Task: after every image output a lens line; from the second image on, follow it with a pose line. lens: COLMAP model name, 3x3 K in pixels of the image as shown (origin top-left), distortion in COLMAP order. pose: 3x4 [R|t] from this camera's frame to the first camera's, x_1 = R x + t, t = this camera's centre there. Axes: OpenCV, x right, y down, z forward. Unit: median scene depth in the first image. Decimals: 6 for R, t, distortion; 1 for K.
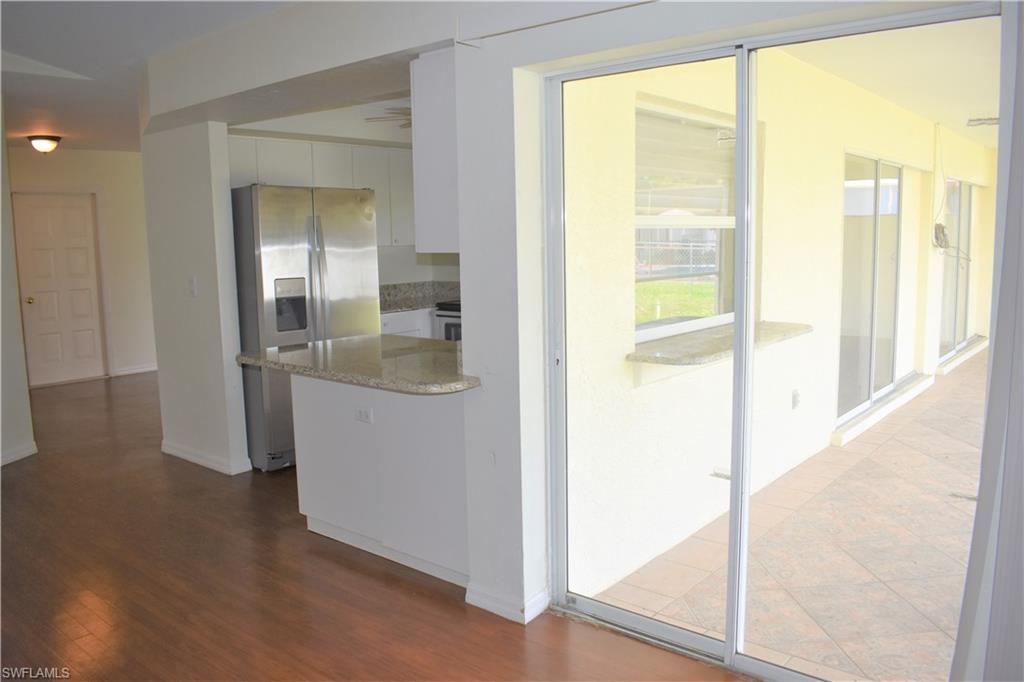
lens RADIAL K [[802.9, 0, 512.0], [0, 802.9, 341.0], [0, 0, 1]] dist [-0.090720, 0.010831]
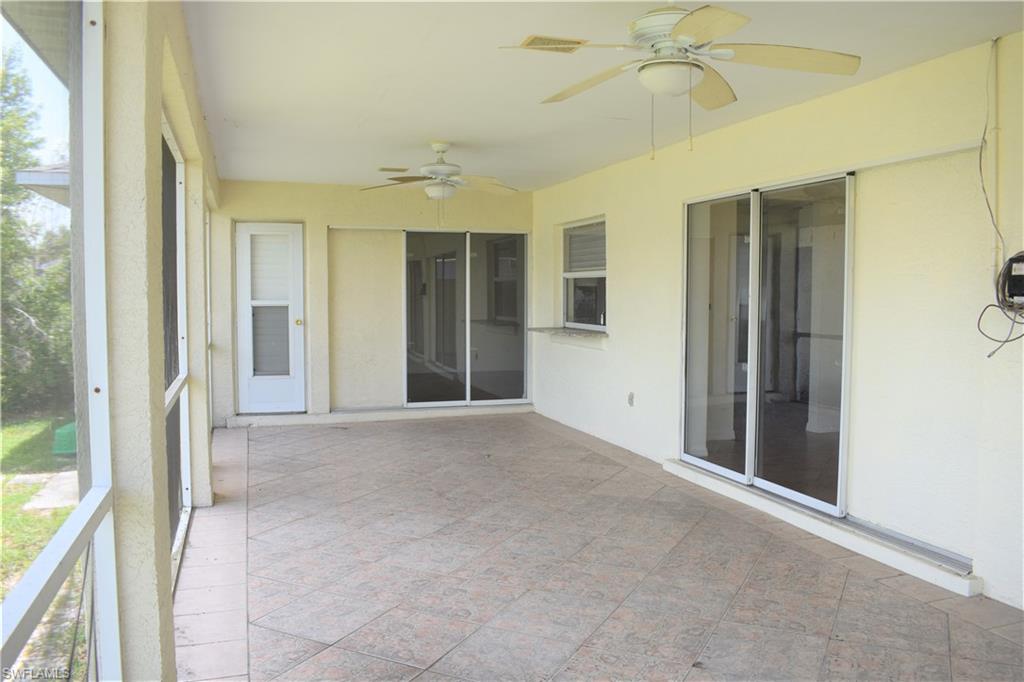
lens RADIAL K [[802.9, 0, 512.0], [0, 802.9, 341.0], [0, 0, 1]] dist [-0.090720, 0.010831]
pose [[-0.524730, 0.066536, -0.848665, 1.202045], [-0.110270, 0.983229, 0.145266, -0.150252], [0.844097, 0.169808, -0.508592, 1.112804]]
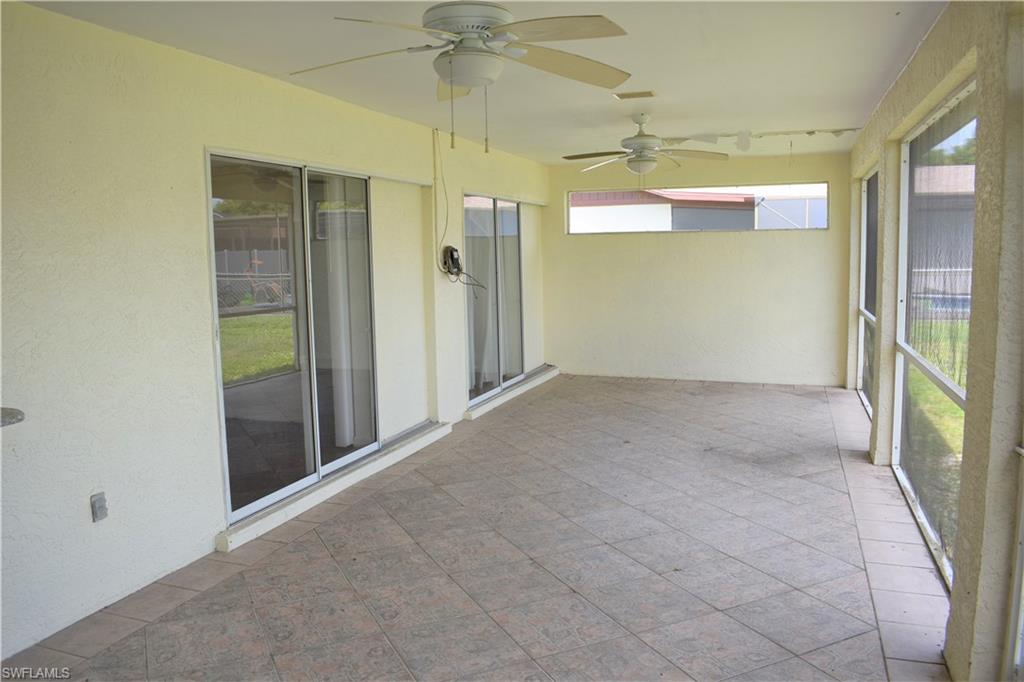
lens RADIAL K [[802.9, 0, 512.0], [0, 802.9, 341.0], [0, 0, 1]] dist [-0.090720, 0.010831]
pose [[0.934517, -0.040441, 0.353614, 0.337348], [0.050741, 0.998514, -0.019902, -0.028544], [-0.352283, 0.036542, 0.935180, 0.173493]]
